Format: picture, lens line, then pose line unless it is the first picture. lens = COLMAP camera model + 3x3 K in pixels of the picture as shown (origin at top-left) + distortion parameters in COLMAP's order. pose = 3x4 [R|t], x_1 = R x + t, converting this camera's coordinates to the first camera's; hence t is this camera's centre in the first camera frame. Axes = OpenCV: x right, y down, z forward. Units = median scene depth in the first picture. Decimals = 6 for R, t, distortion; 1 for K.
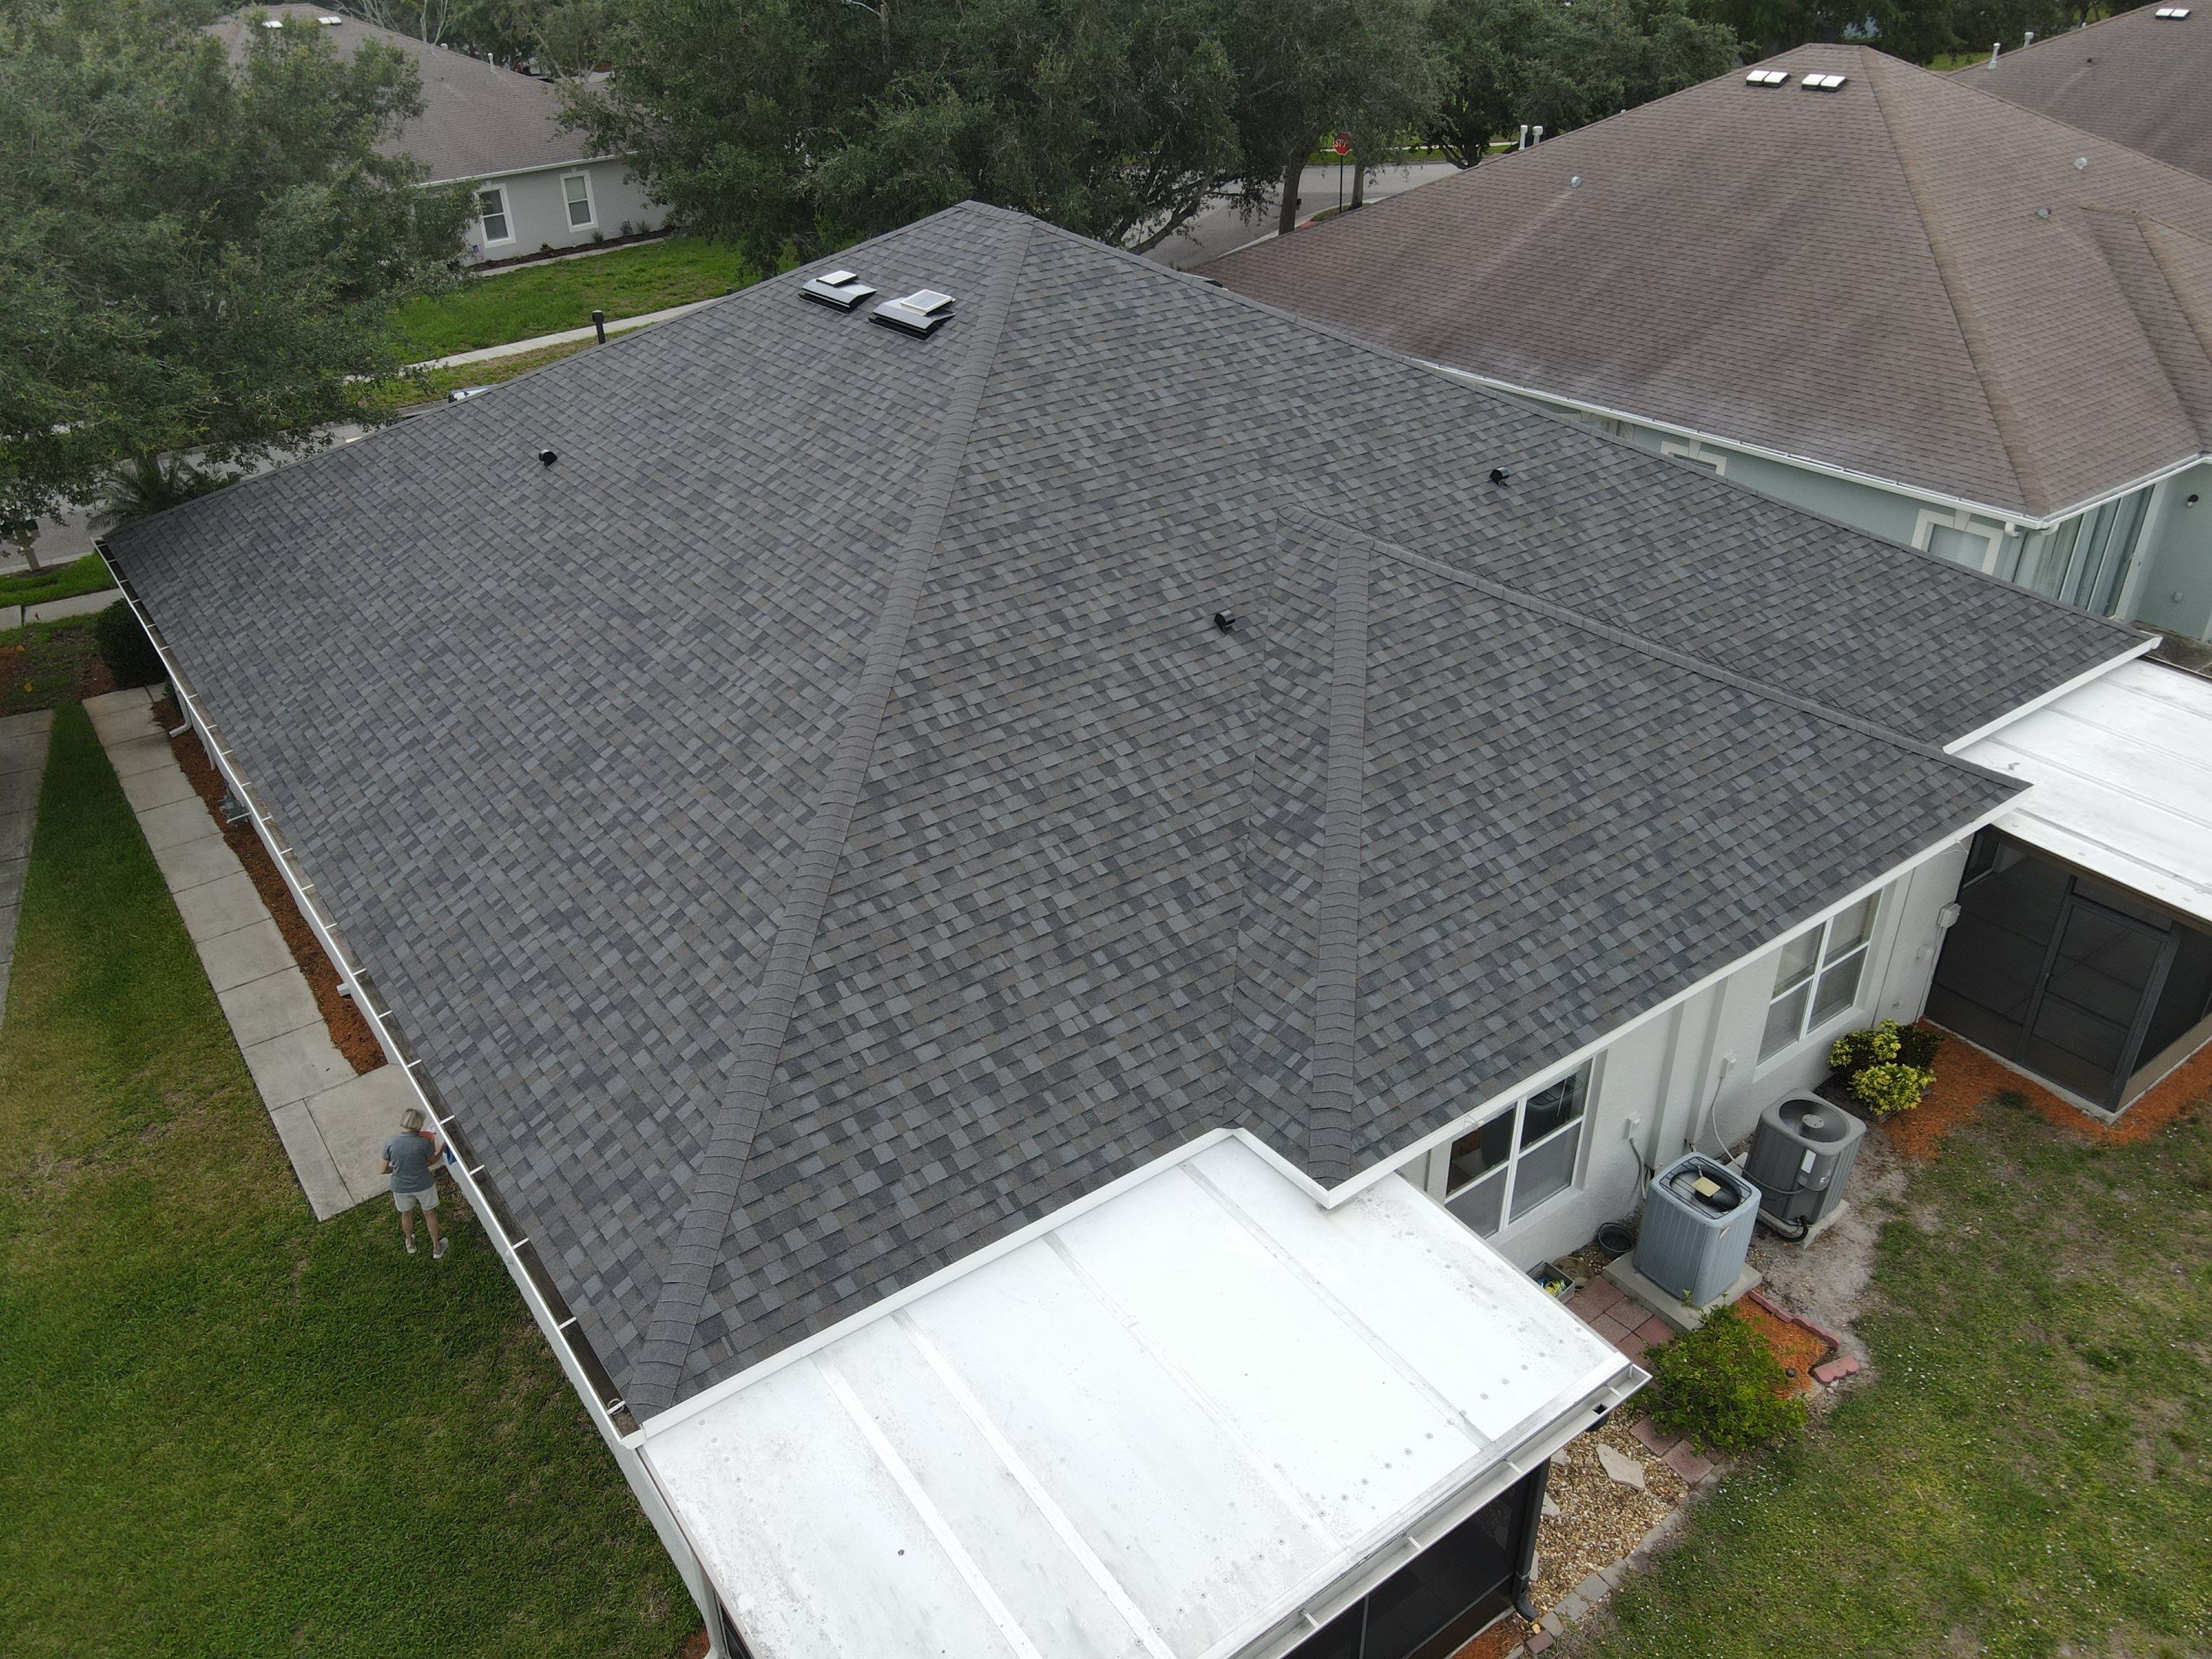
lens RADIAL K [[1637.0, 0, 1080.7], [0, 1637.0, 825.8], [0, 0, 1]] dist [-0.014712, 0.046220]
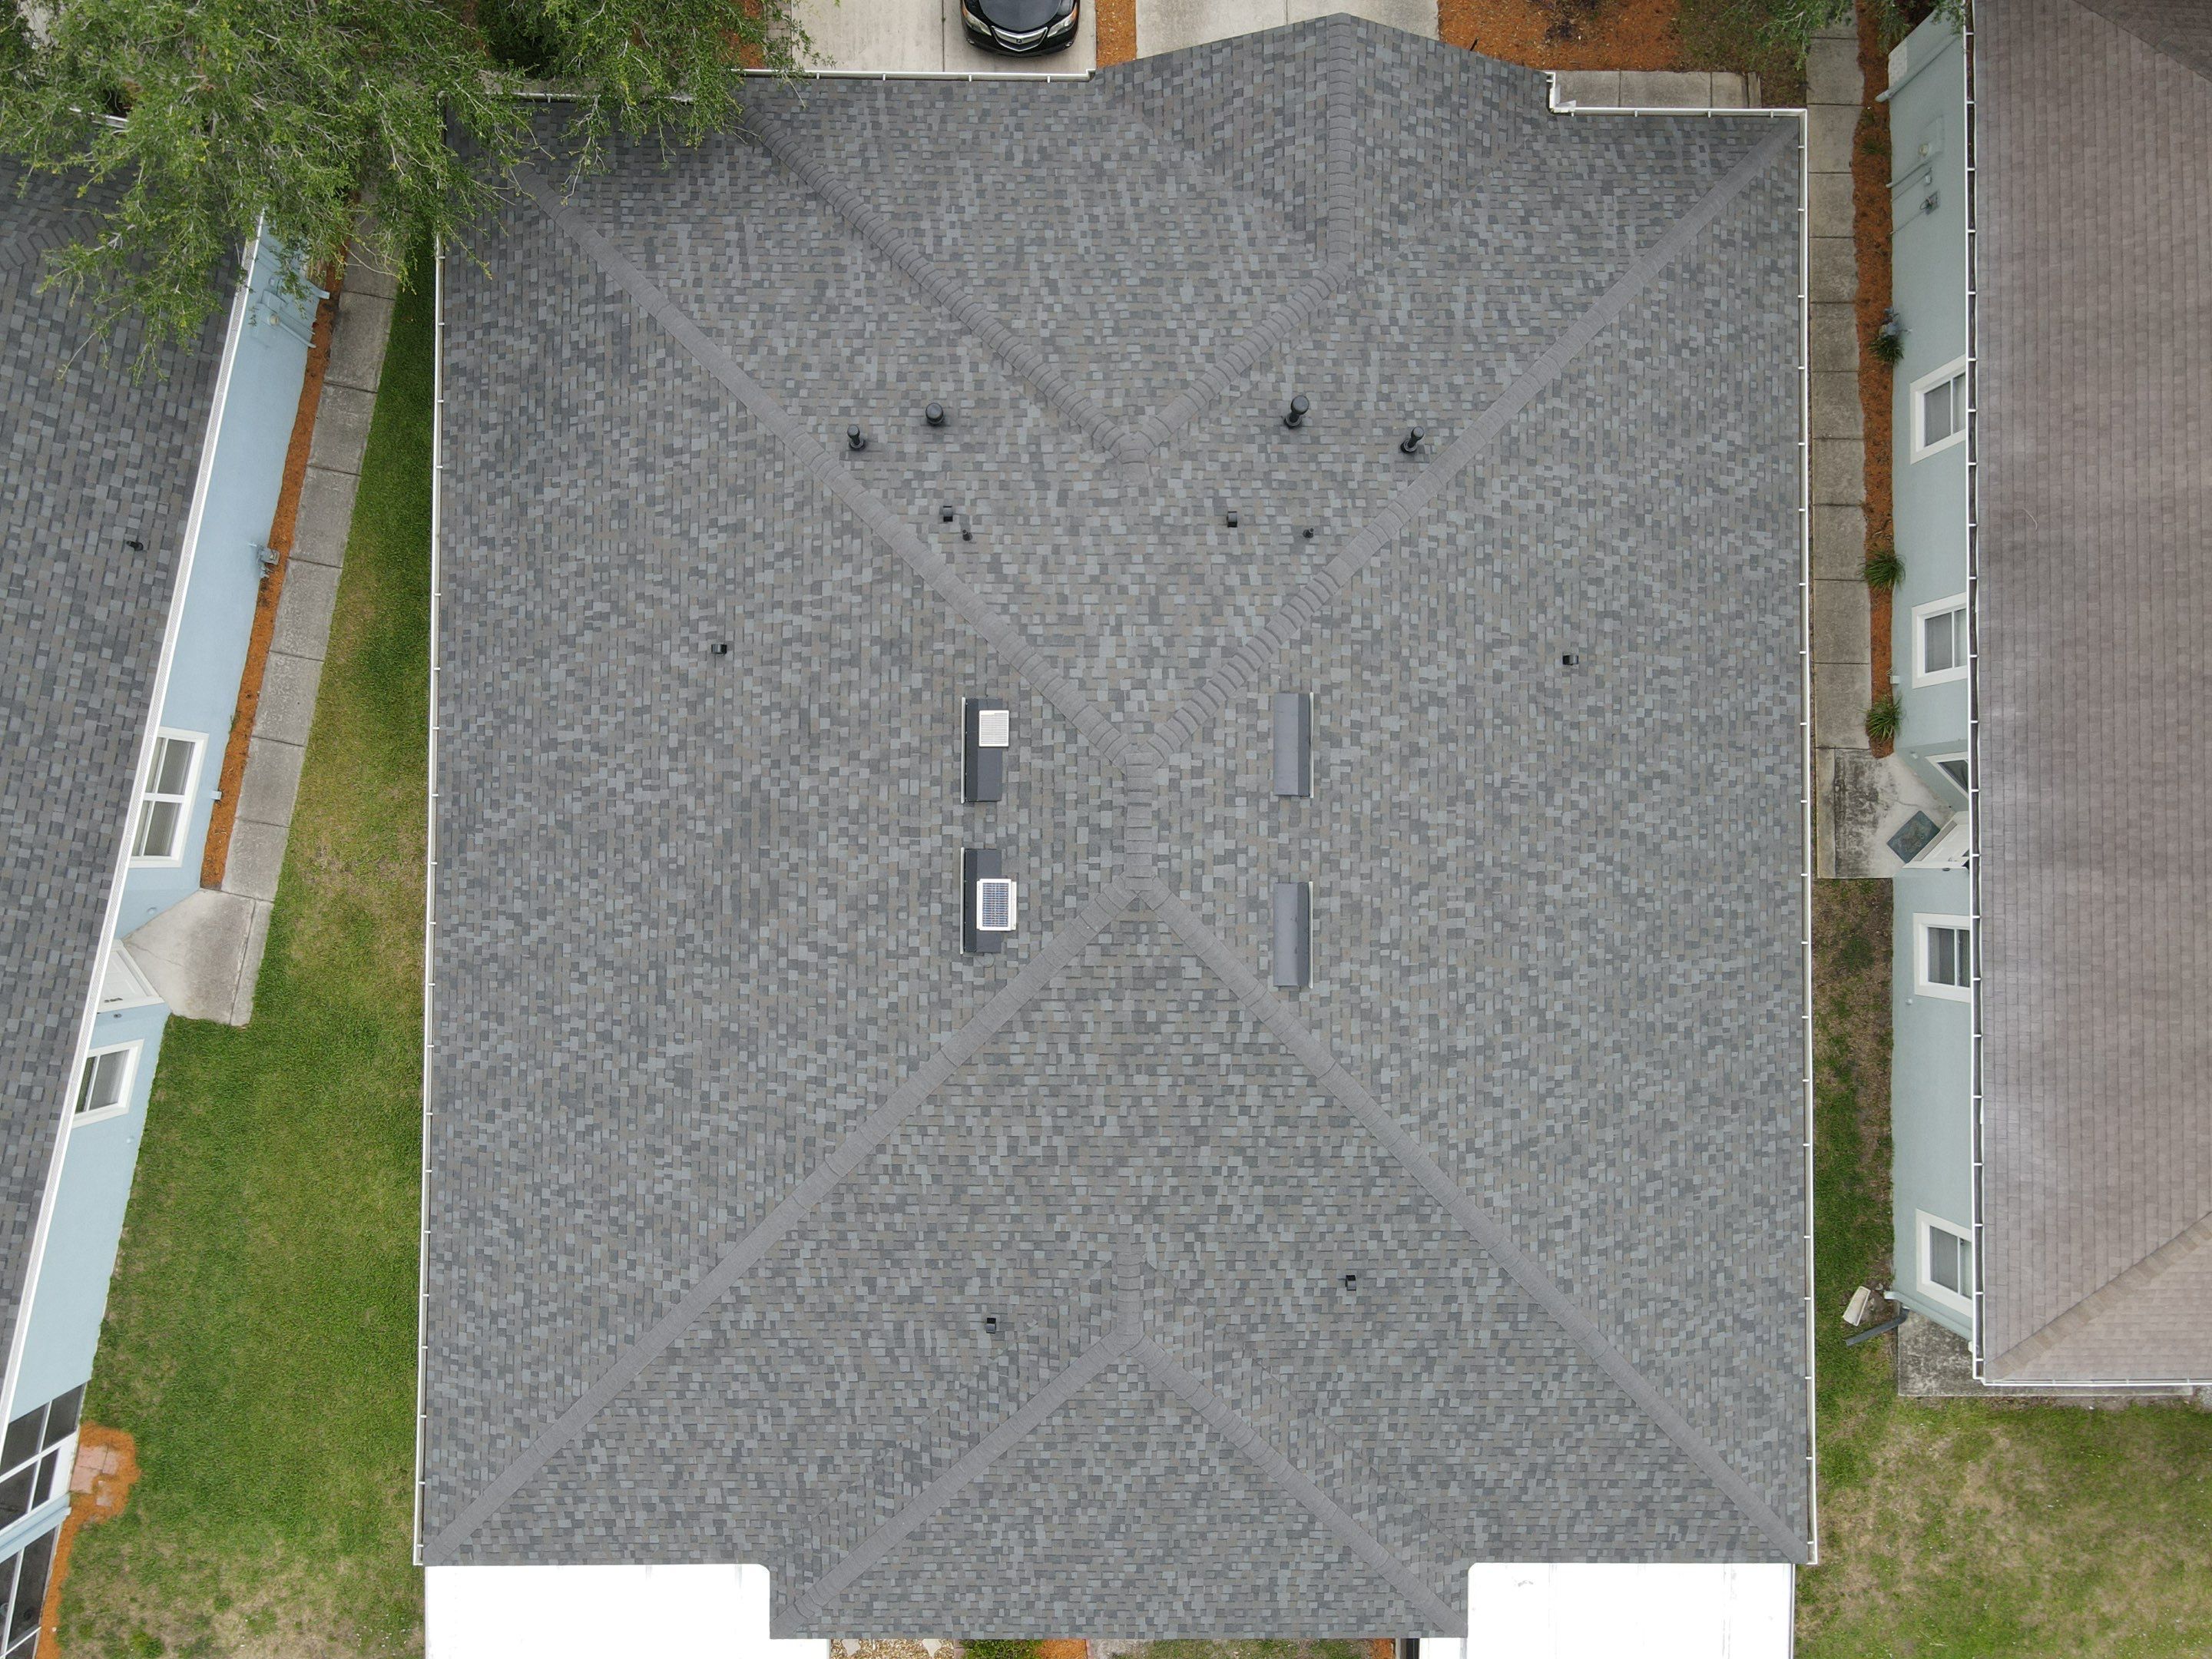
lens RADIAL K [[1637.0, 0, 1074.5], [0, 1637.0, 832.8], [0, 0, 1]] dist [-0.014712, 0.046220]
pose [[0.806293, 0.591012, 0.024419, -0.137842], [-0.323098, 0.405460, 0.855108, -1.572759], [0.495478, -0.697358, 0.517874, 0.679652]]
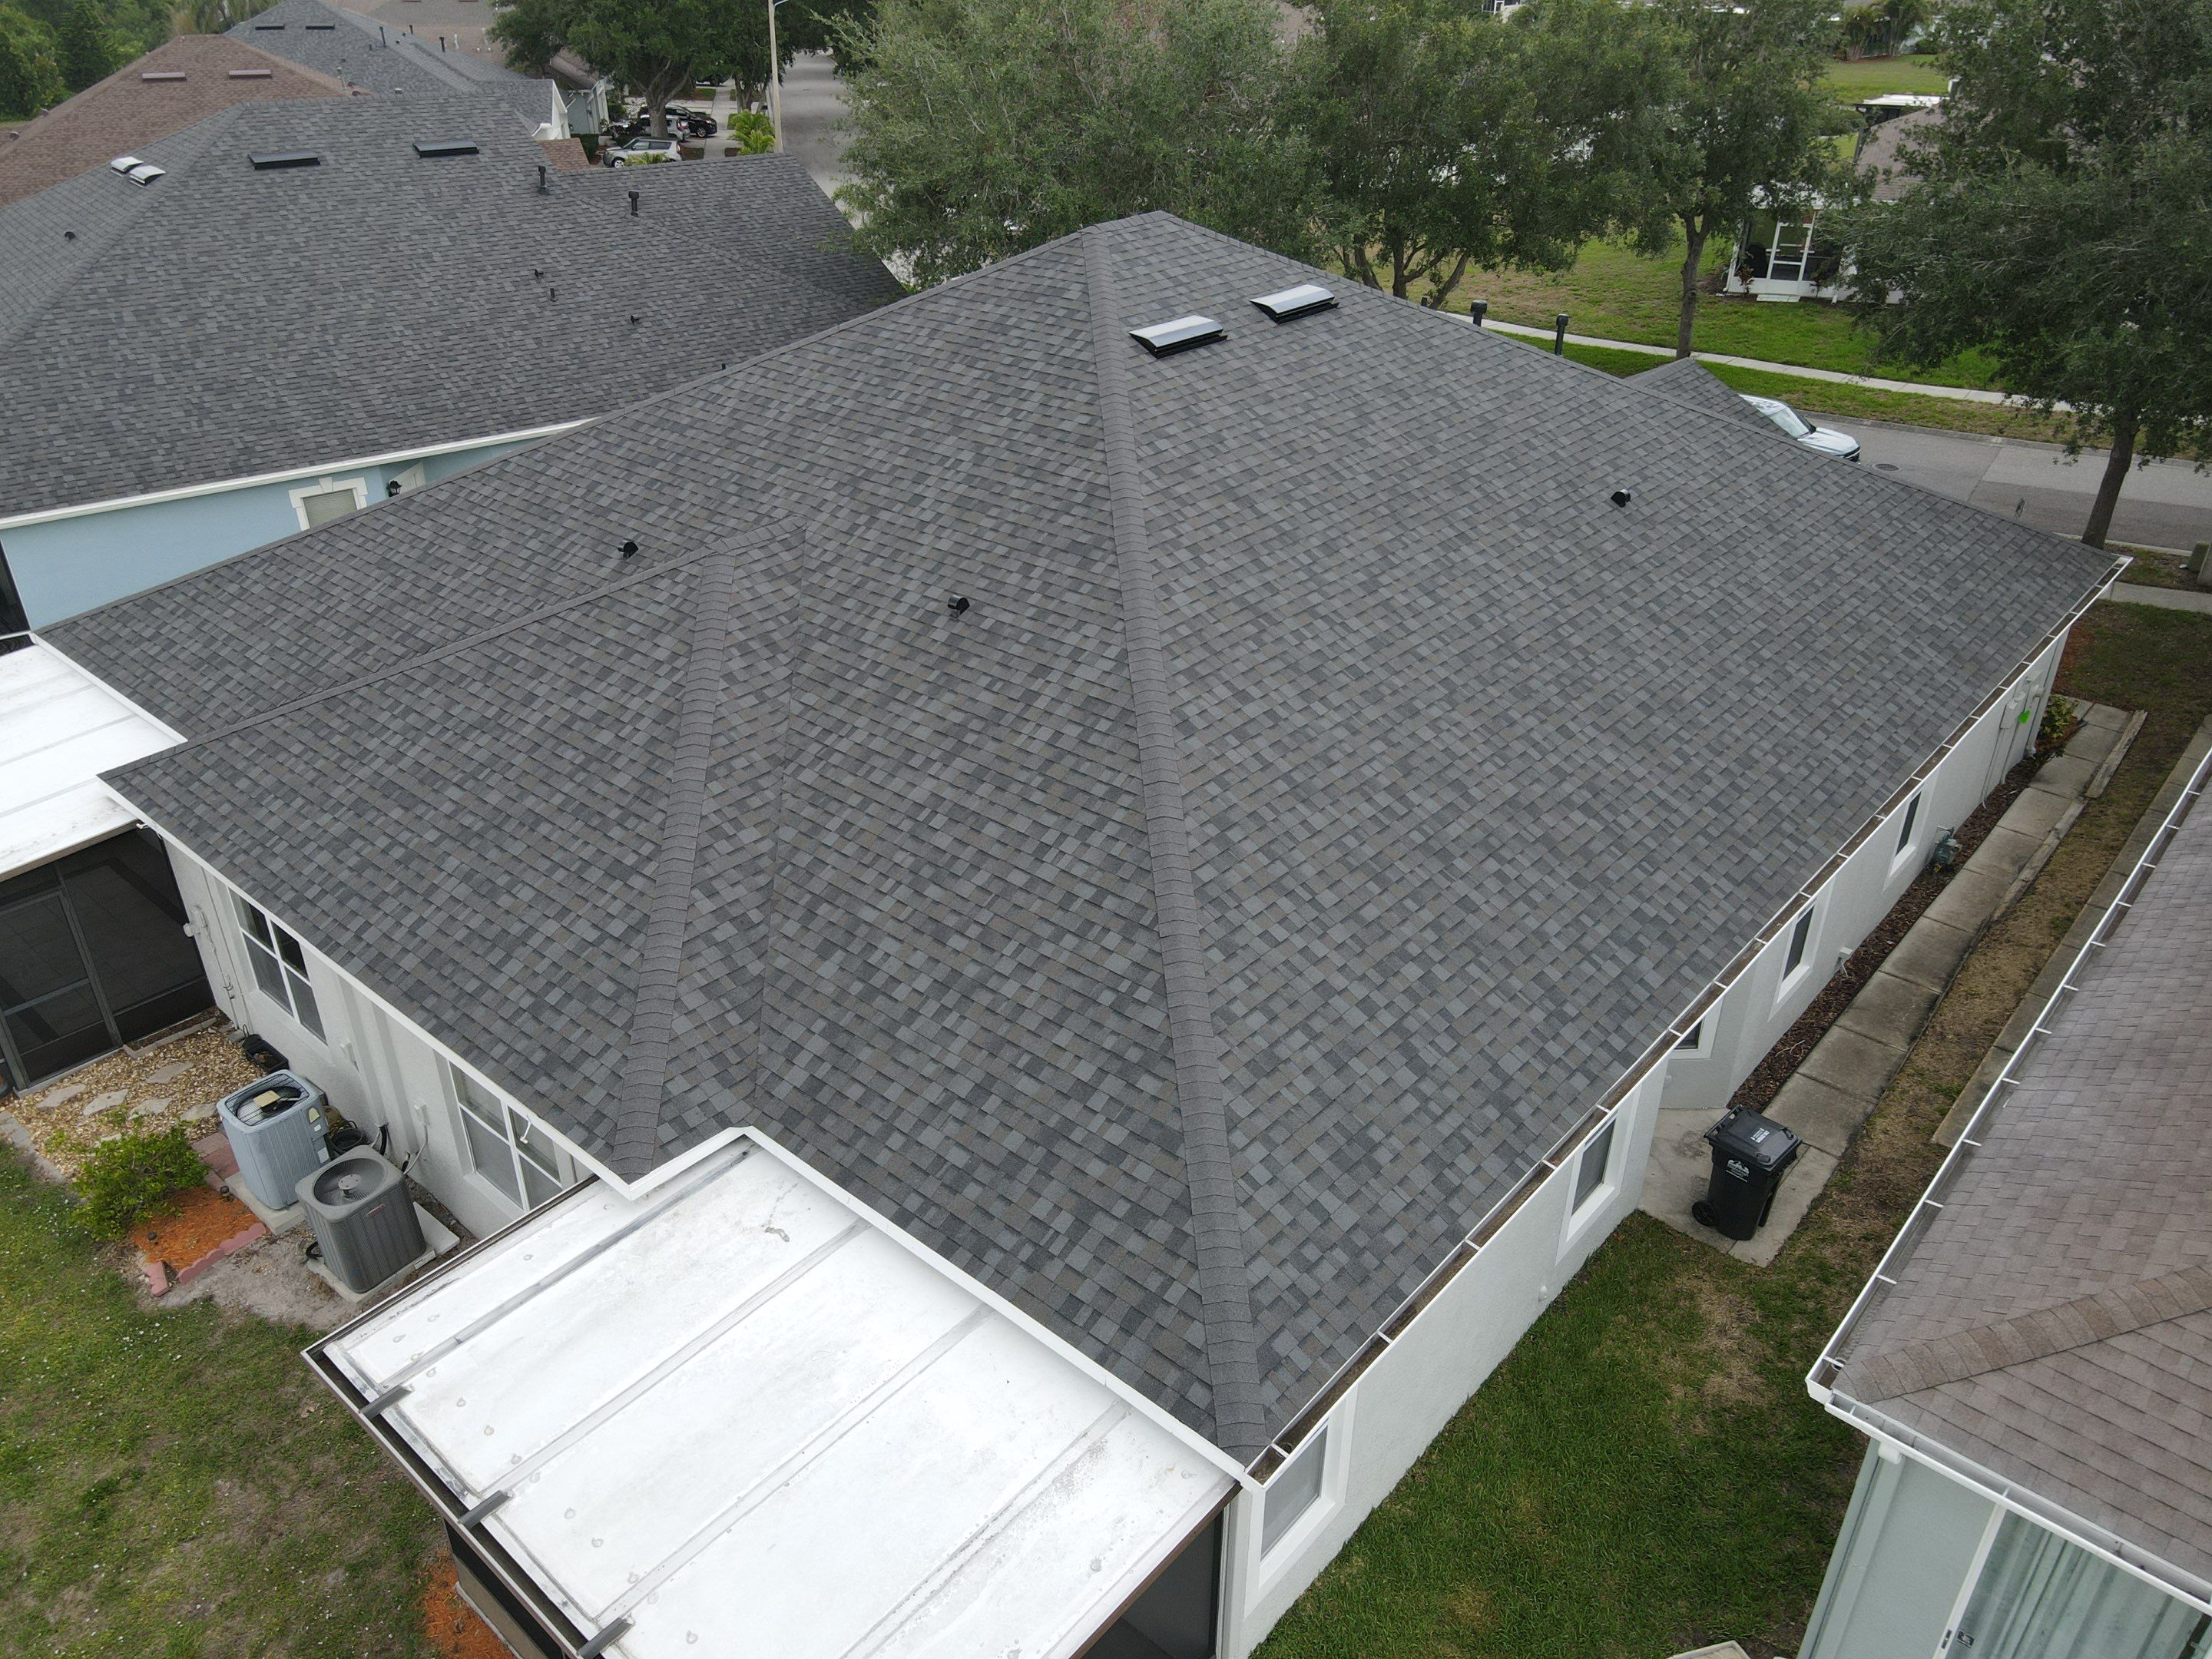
lens RADIAL K [[1637.0, 0, 1067.3], [0, 1637.0, 815.5], [0, 0, 1]] dist [-0.014712, 0.046220]
pose [[0.205766, 0.492115, -0.845862, 1.312451], [-0.485088, 0.801985, 0.348584, -0.567973], [0.849912, 0.338591, 0.403740, 0.938834]]
